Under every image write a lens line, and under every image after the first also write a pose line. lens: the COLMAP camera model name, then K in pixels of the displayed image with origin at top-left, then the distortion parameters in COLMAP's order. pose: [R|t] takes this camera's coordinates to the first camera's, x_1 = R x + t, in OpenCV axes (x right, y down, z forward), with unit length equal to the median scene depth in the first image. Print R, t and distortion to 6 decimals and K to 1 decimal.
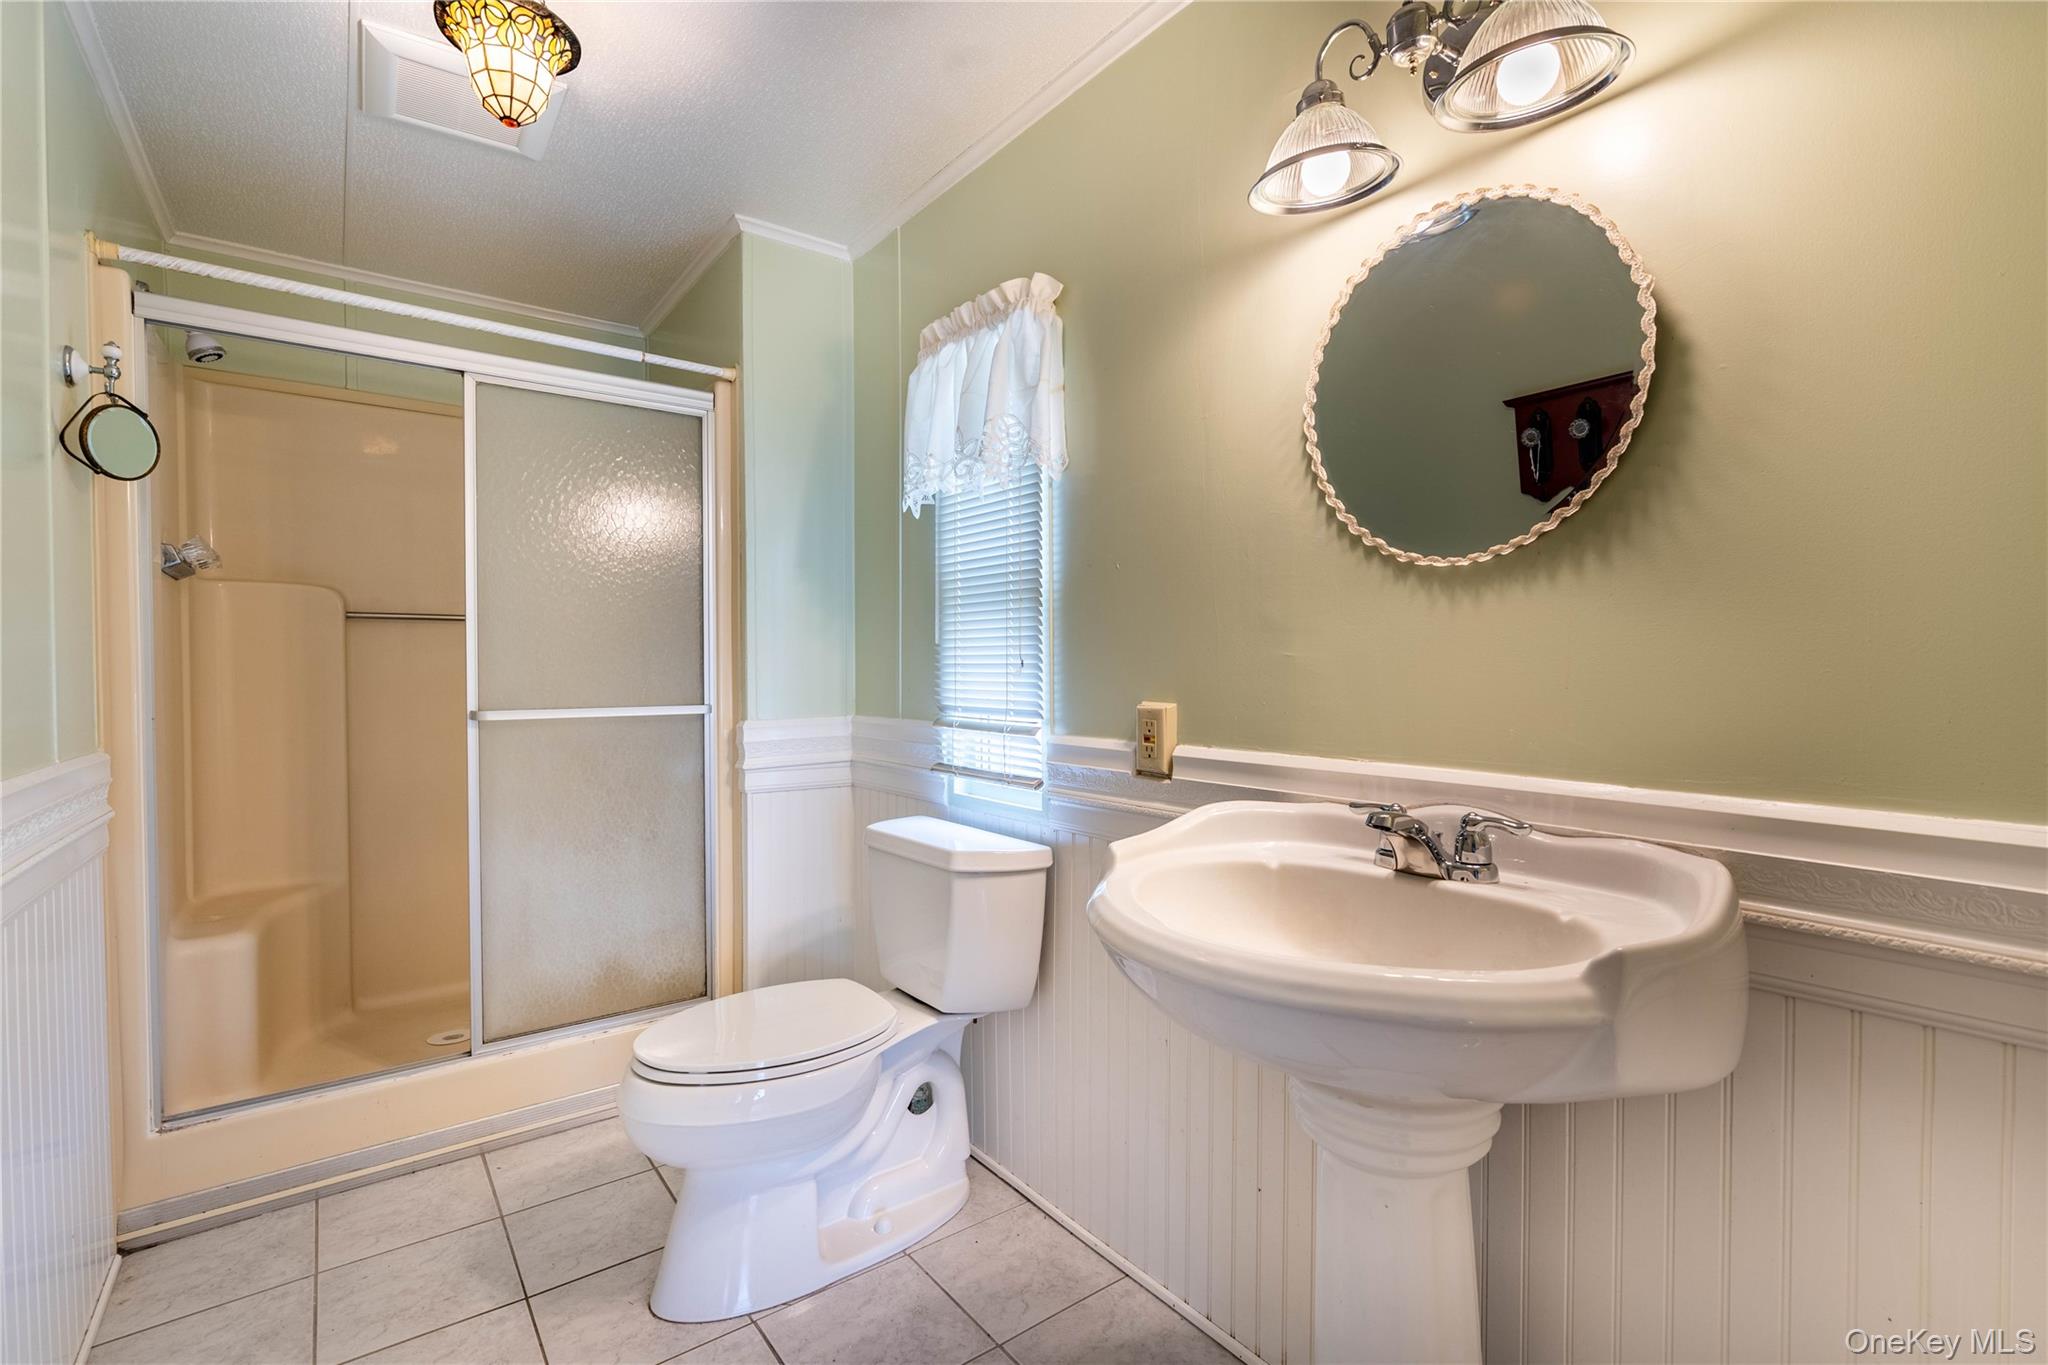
lens RADIAL K [[928.1, 0, 1023.5], [0, 928.1, 678.3], [0, 0, 1]] dist [-0.009471, 0.004187]
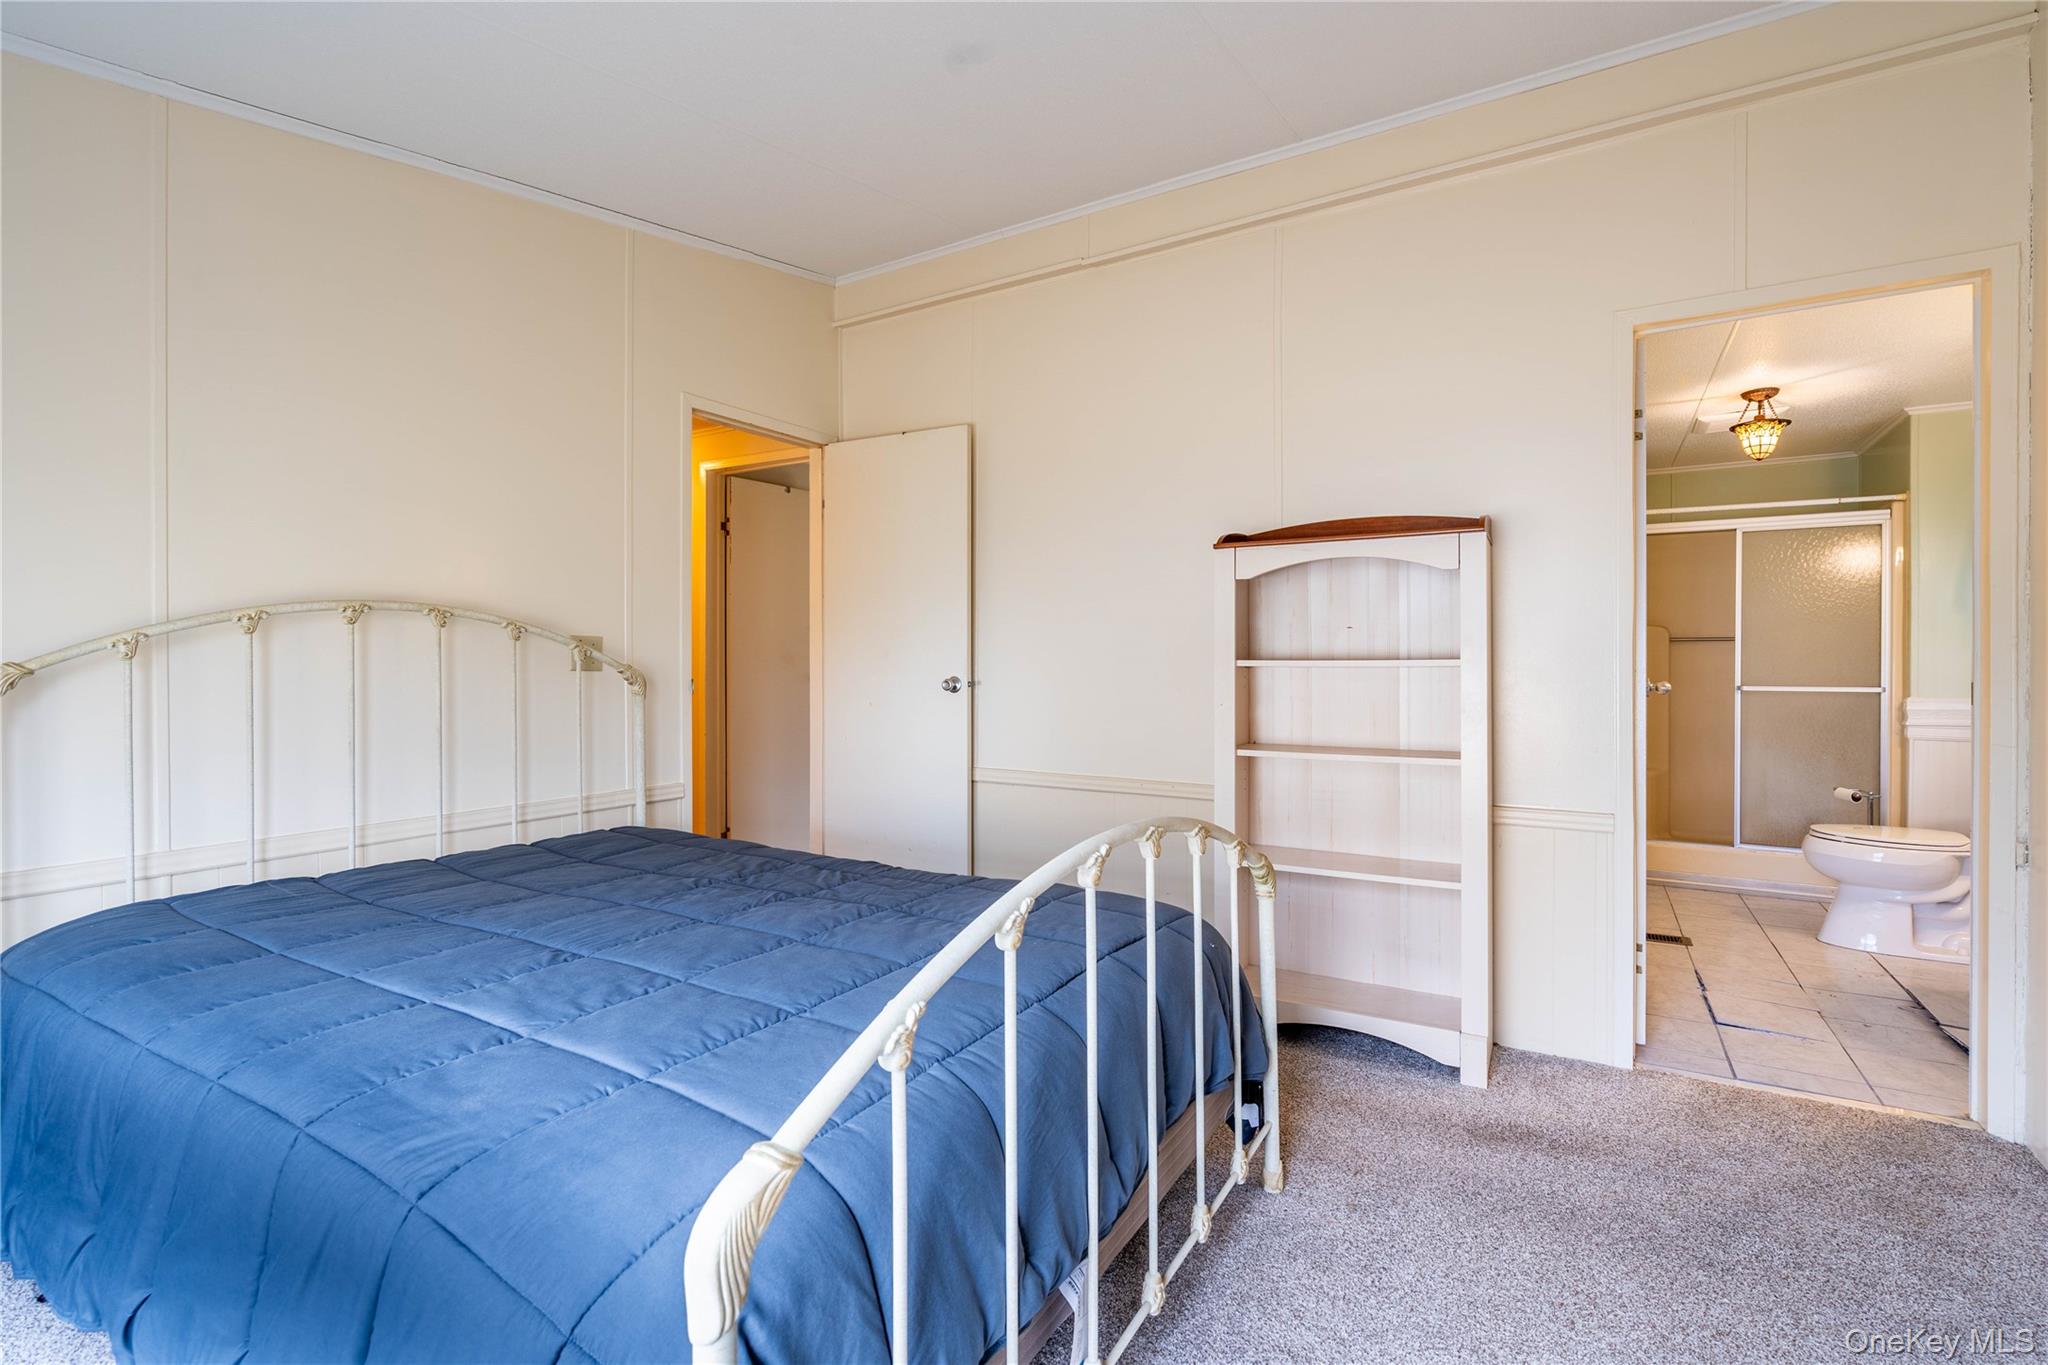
lens RADIAL K [[928.1, 0, 1028.4], [0, 928.1, 674.9], [0, 0, 1]] dist [-0.009471, 0.004187]
pose [[0.368767, 0.010301, -0.929465, 0.687893], [-0.012920, 0.999899, 0.005956, 0.014782], [0.929432, 0.009812, 0.368863, -1.149522]]
